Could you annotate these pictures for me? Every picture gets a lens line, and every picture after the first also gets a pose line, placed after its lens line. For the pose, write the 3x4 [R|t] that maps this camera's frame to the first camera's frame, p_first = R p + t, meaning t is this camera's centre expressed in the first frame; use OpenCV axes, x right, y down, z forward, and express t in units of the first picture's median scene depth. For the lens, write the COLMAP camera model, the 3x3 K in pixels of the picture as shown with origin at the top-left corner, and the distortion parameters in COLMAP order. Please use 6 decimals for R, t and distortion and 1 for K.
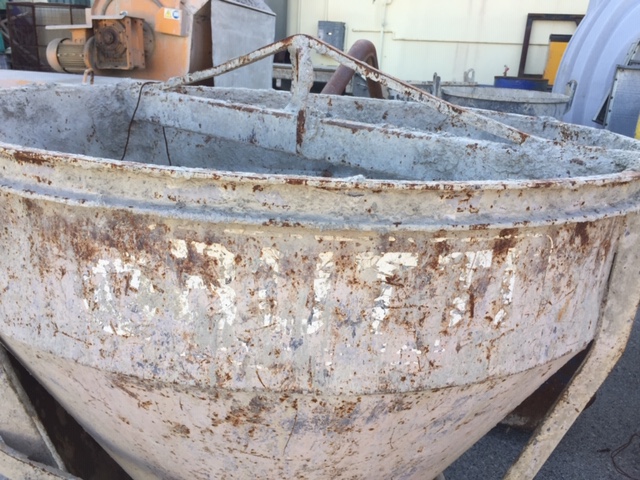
lens RADIAL K [[550.2, 0, 314.4], [0, 550.2, 241.1], [0, 0, 1]] dist [0.077295, -0.103753]
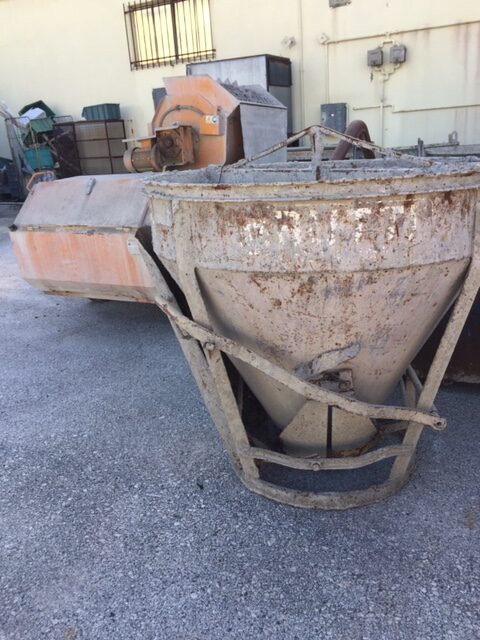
lens RADIAL K [[550.2, 0, 243.5], [0, 550.2, 322.4], [0, 0, 1]] dist [0.077295, -0.103753]
pose [[0.985198, -0.070097, -0.156434, -0.026796], [0.068782, 0.997536, -0.013810, 0.482447], [0.157017, 0.002846, 0.987592, -1.435472]]
